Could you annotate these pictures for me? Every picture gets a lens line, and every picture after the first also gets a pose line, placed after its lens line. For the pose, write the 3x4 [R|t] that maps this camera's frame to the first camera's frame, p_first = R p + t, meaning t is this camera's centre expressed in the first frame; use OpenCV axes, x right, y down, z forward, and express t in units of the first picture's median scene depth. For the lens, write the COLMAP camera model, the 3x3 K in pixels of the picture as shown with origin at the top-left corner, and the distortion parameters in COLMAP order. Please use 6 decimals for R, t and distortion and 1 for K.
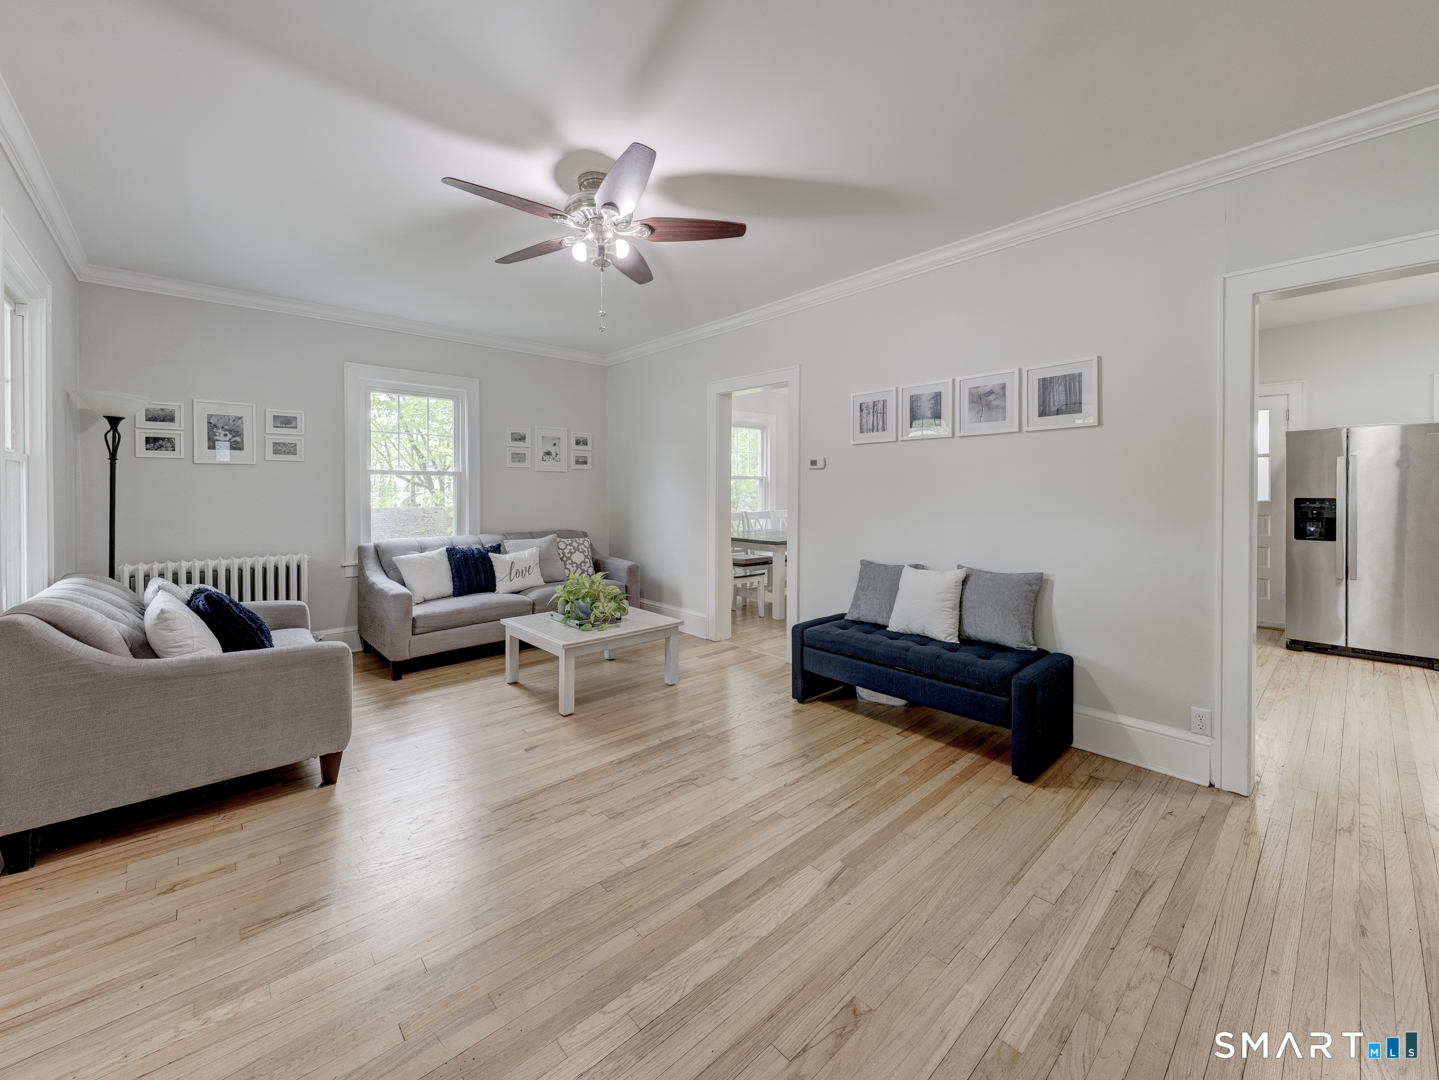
lens RADIAL K [[574.2, 0, 716.0], [0, 574.2, 490.4], [0, 0, 1]] dist [0.009371, -0.000110]
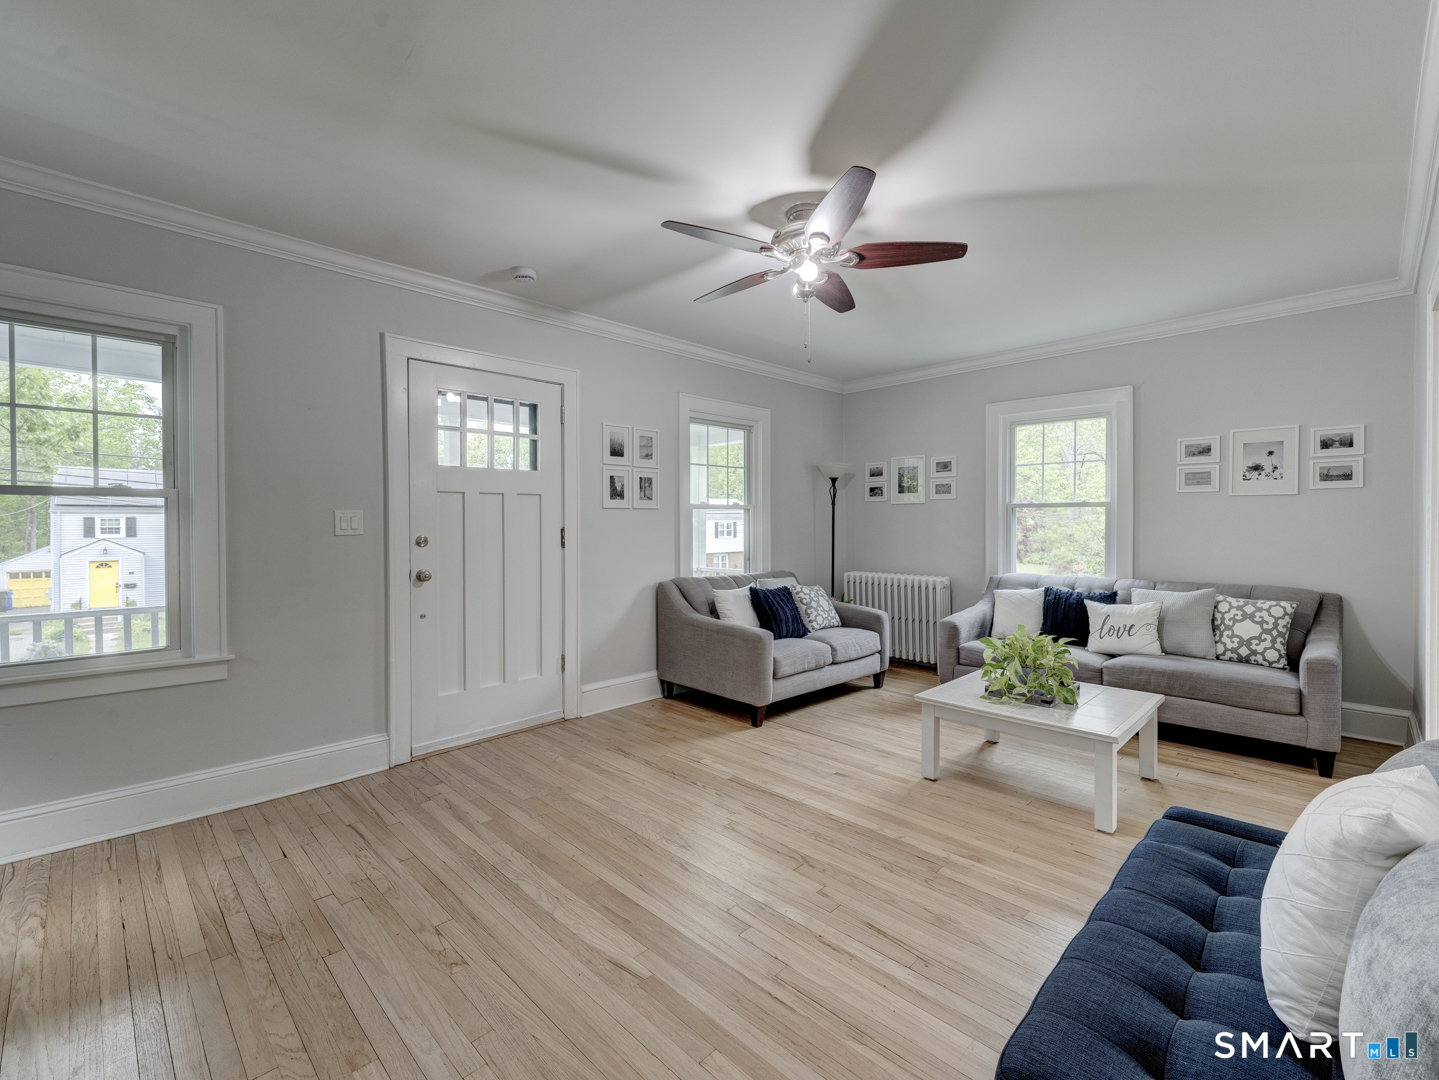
lens RADIAL K [[603.3, 0, 720.6], [0, 603.3, 523.9], [0, 0, 1]] dist [0.001214, 0.000146]
pose [[0.082151, 0.000889, -0.996619, 0.517980], [-0.000691, 0.999999, 0.000835, -0.000913], [0.996620, 0.000620, 0.082152, 0.491645]]
